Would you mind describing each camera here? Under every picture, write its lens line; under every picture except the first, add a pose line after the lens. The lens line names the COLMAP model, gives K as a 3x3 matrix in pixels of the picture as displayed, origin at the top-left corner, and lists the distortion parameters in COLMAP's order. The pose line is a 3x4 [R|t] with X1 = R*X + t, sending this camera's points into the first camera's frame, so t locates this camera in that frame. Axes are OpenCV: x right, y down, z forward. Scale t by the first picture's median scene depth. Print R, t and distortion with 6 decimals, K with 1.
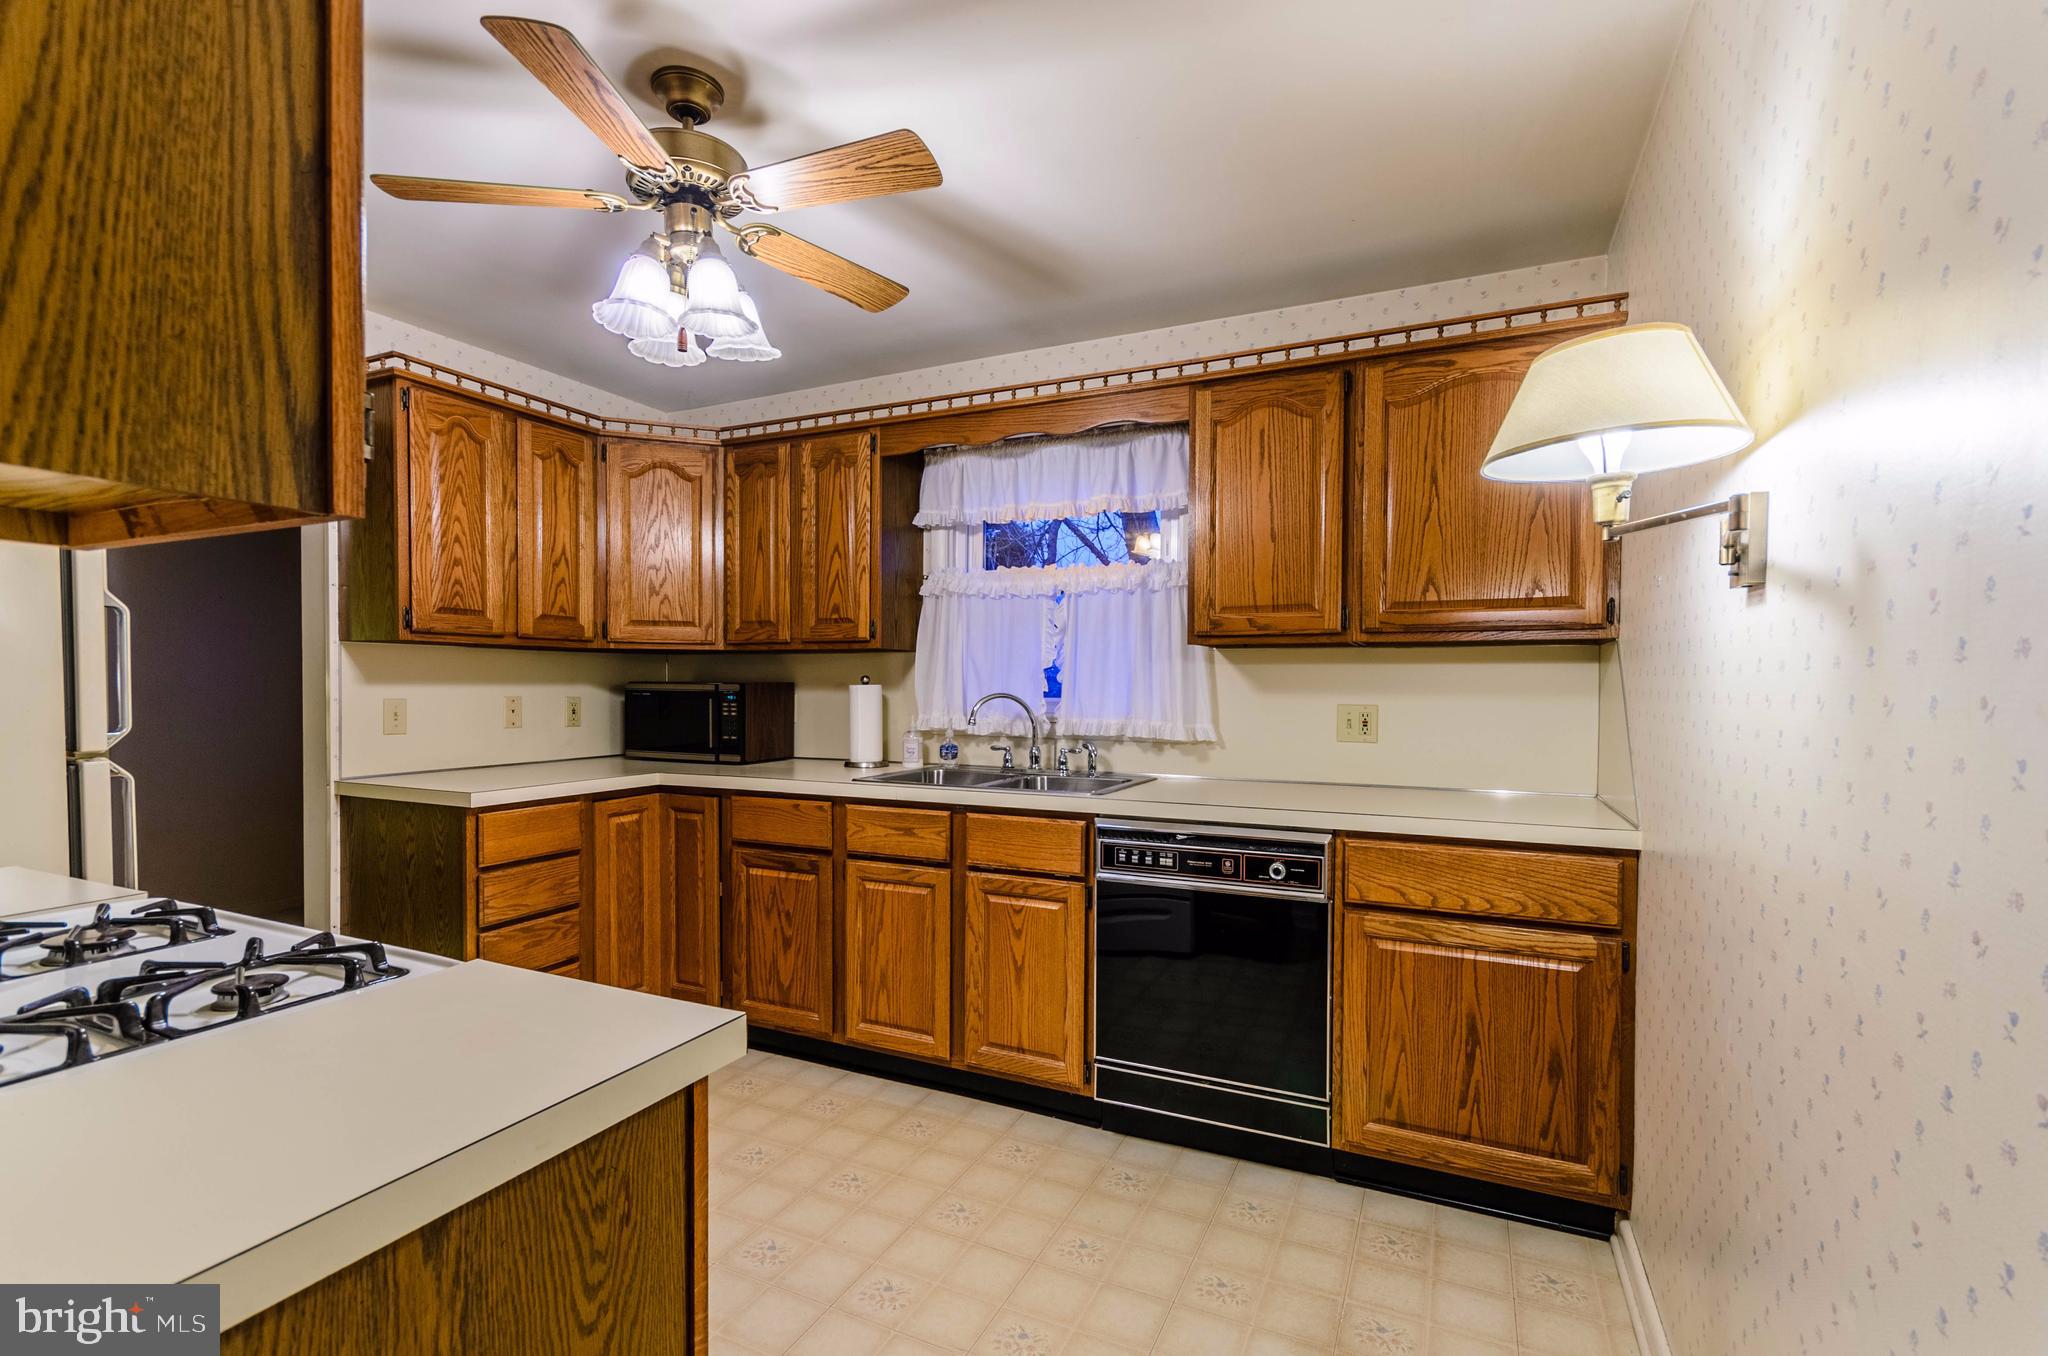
lens RADIAL K [[905.6, 0, 1022.0], [0, 905.6, 703.6], [0, 0, 1]] dist [0.004589, 0.000591]
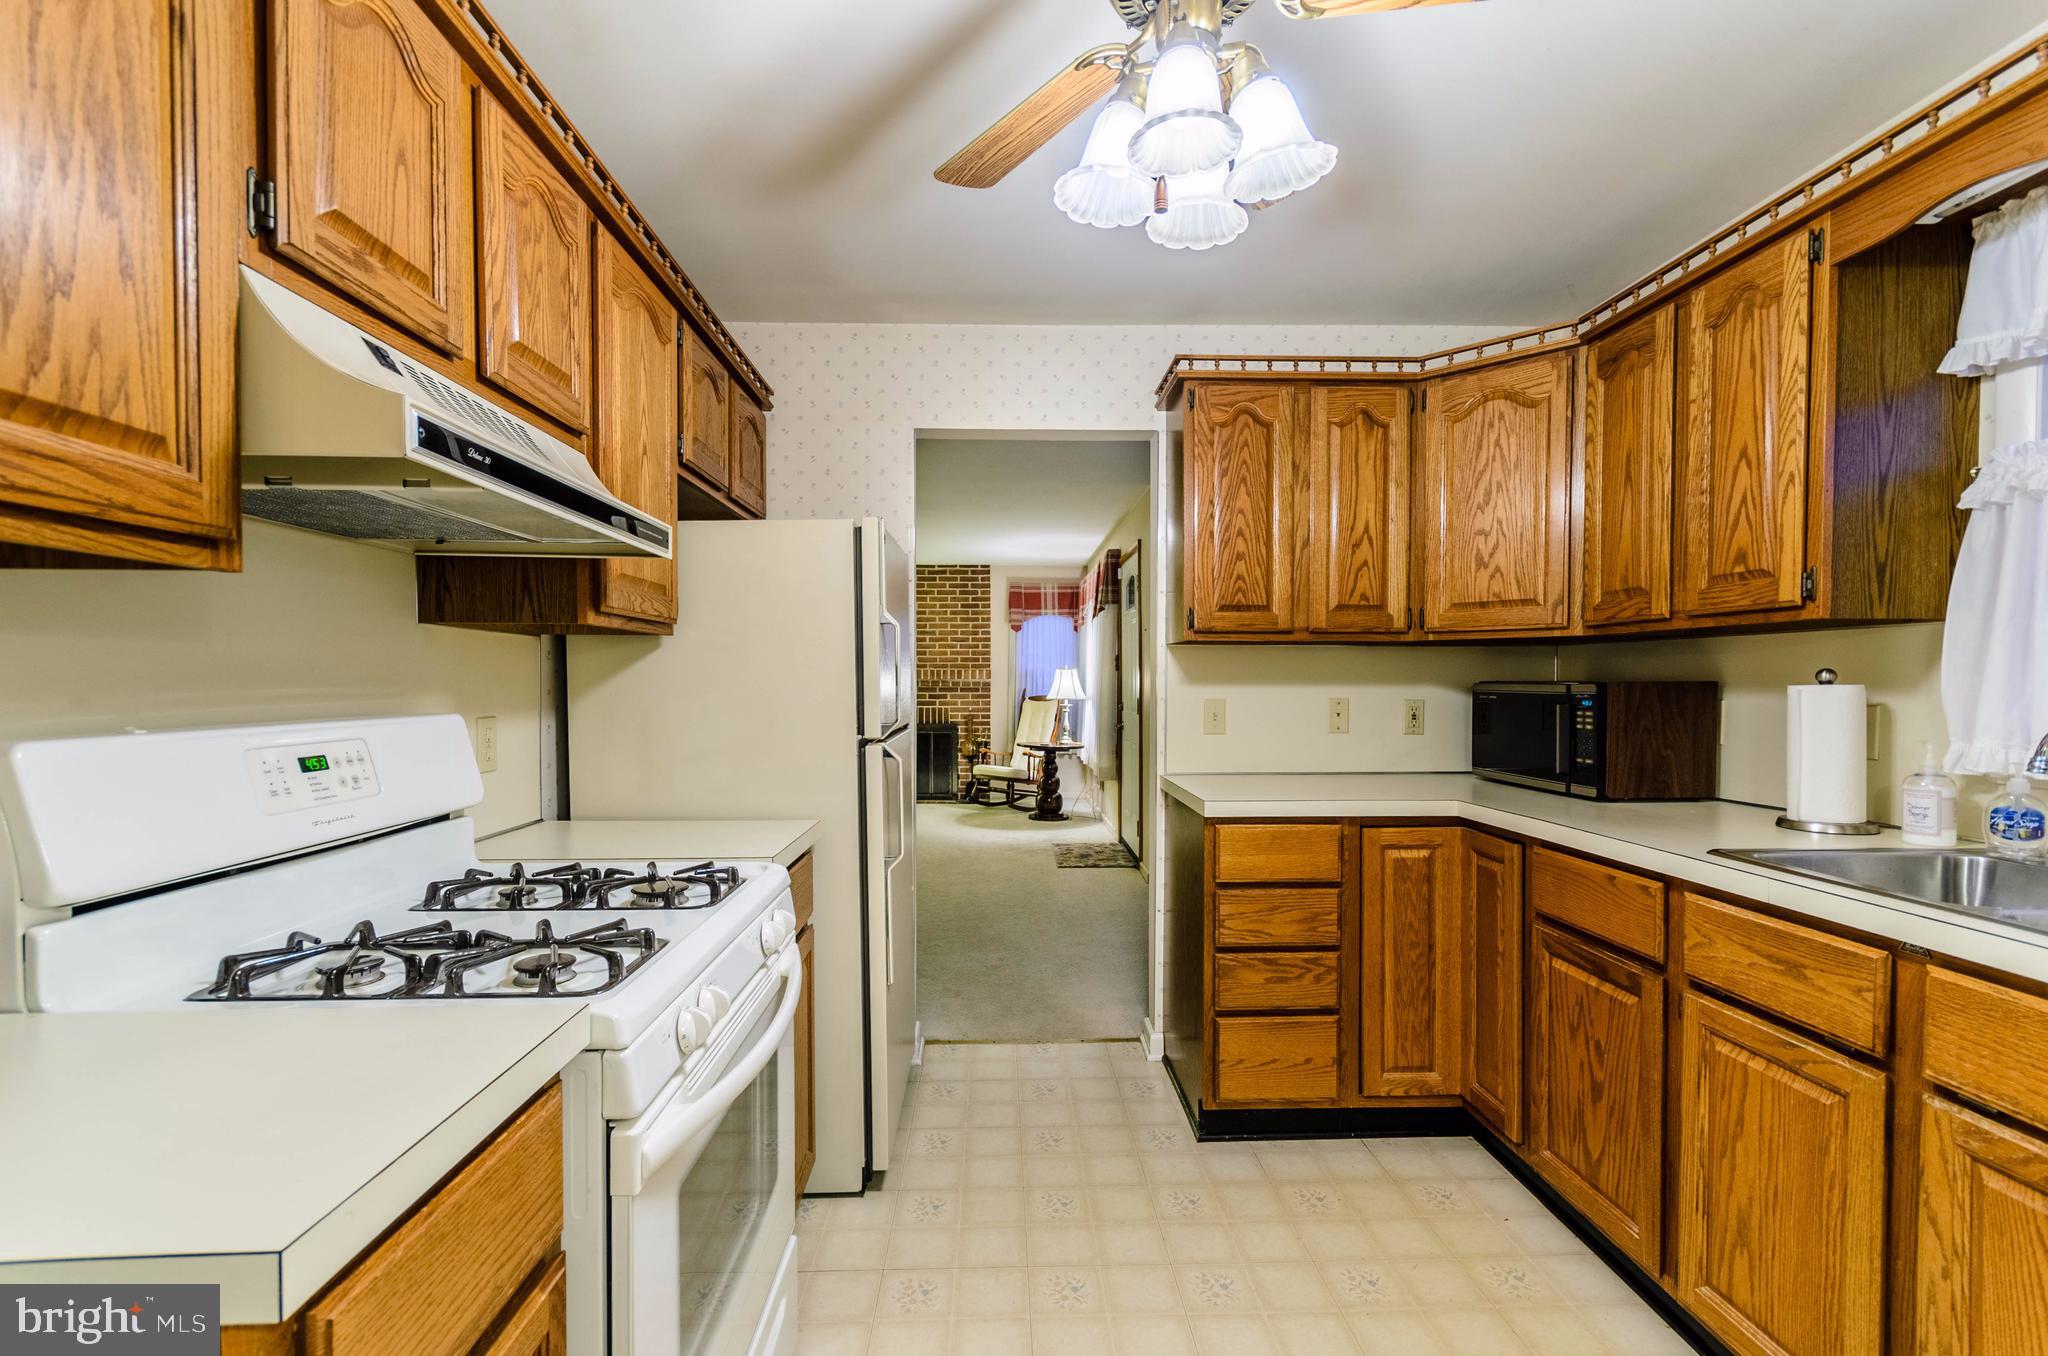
lens RADIAL K [[922.2, 0, 1020.1], [0, 922.2, 701.5], [0, 0, 1]] dist [0.005238, 0.000344]
pose [[0.450965, 0.015027, -0.892415, 0.127308], [-0.017948, 0.999809, 0.007766, -0.006620], [0.892361, 0.012514, 0.451149, 0.325505]]
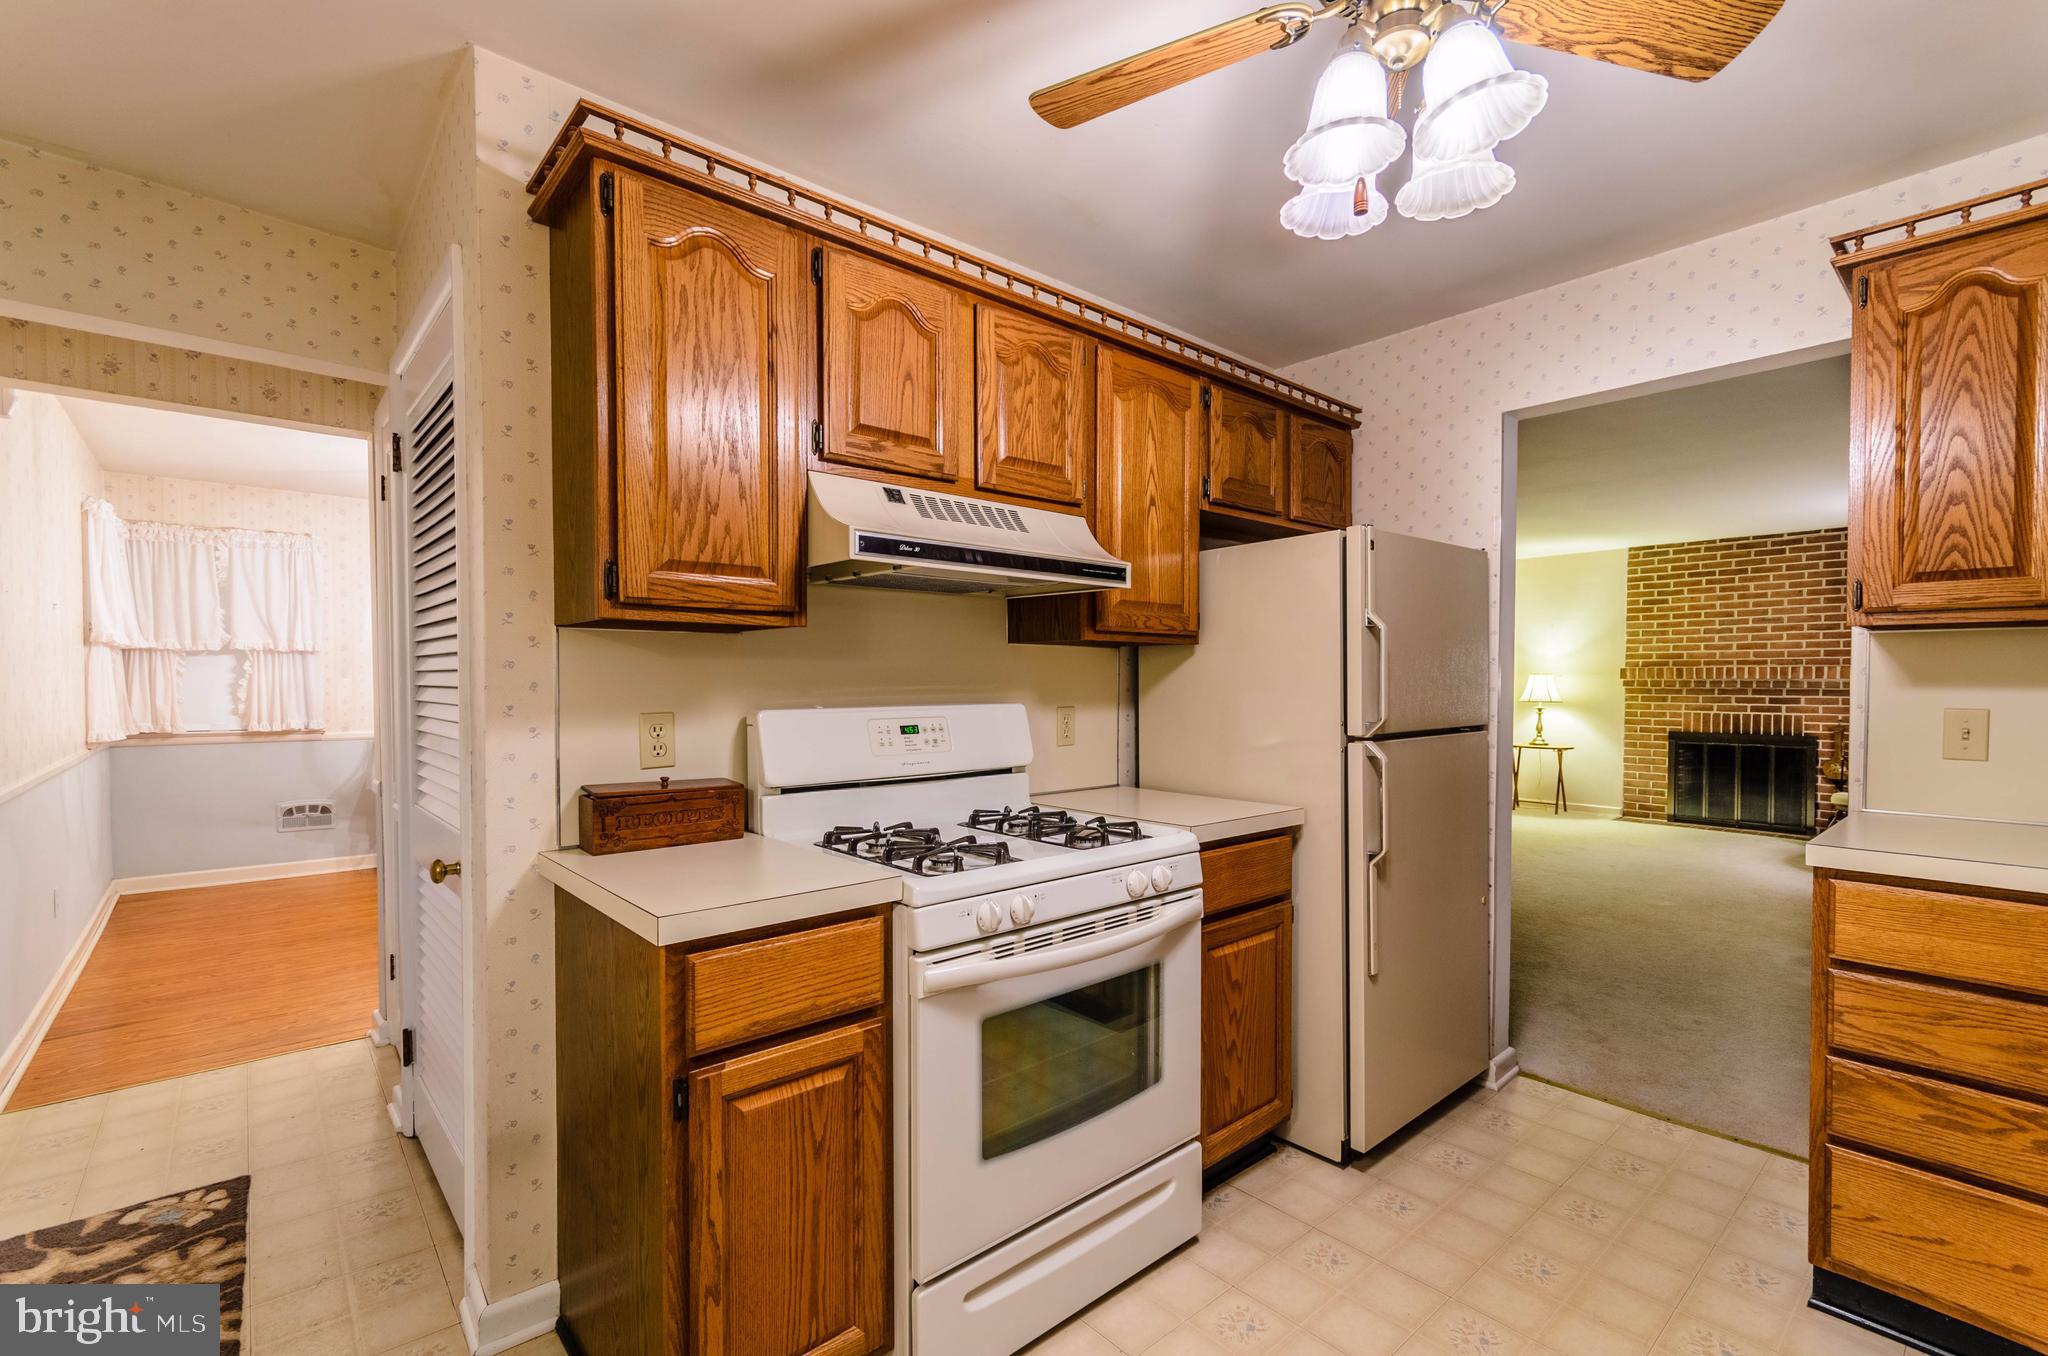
lens RADIAL K [[894.2, 0, 1017.6], [0, 894.2, 700.1], [0, 0, 1]] dist [0.002672, 0.000292]
pose [[-0.403784, 0.014813, -0.914735, 0.214698], [-0.022857, 0.999393, 0.026274, -0.012750], [0.914569, 0.031517, -0.403200, 0.589526]]
